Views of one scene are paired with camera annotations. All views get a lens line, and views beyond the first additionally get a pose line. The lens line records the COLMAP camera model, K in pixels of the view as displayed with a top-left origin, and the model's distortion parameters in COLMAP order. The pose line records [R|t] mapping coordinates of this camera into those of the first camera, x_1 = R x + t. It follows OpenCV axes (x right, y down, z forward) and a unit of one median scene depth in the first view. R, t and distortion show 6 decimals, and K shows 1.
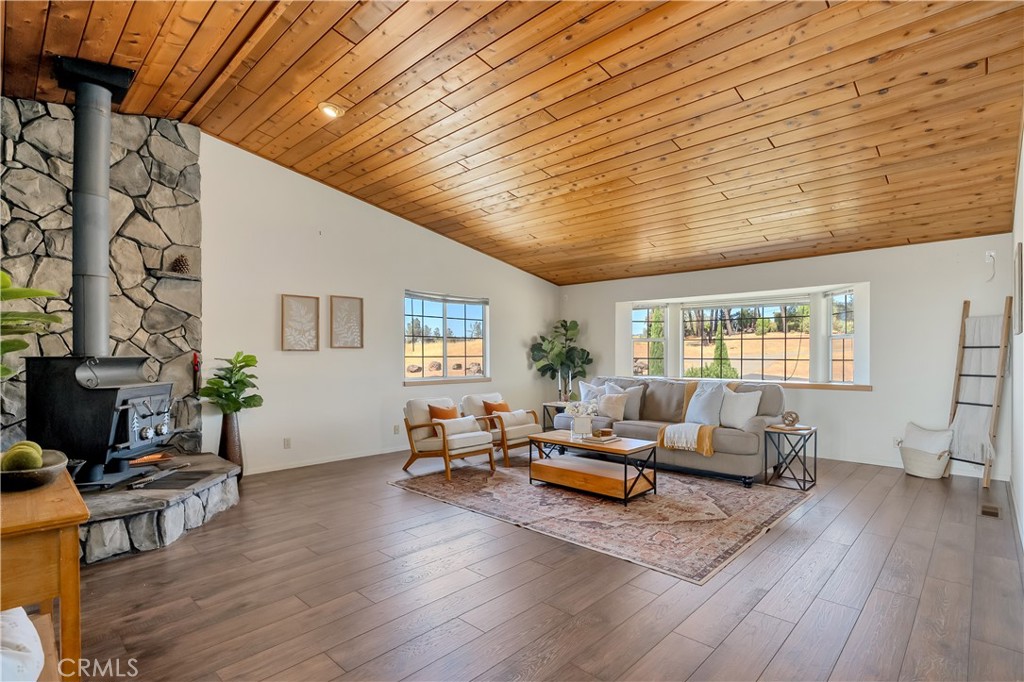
lens RADIAL K [[496.8, 0, 511.1], [0, 496.8, 354.3], [0, 0, 1]] dist [-0.001191, 0.000121]
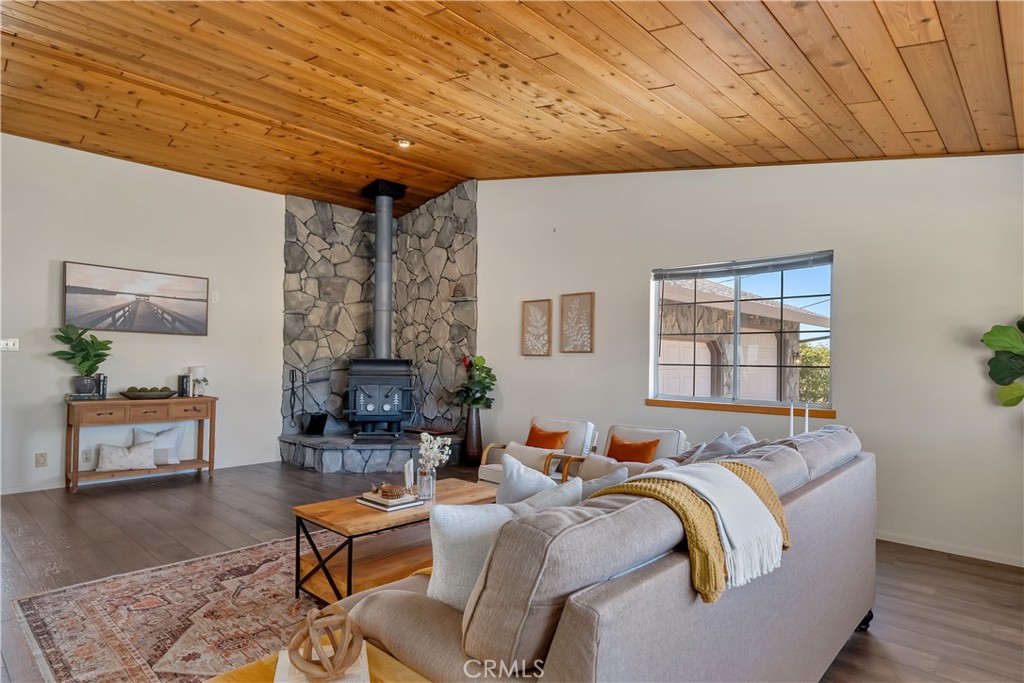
lens RADIAL K [[575.5, 0, 511.2], [0, 575.5, 357.2], [0, 0, 1]] dist [0.000930, 0.000671]
pose [[0.004456, -0.003949, -0.999982, 1.019446], [-0.013255, 0.999904, -0.004008, 0.000939], [0.999902, 0.013273, 0.004403, 1.339123]]
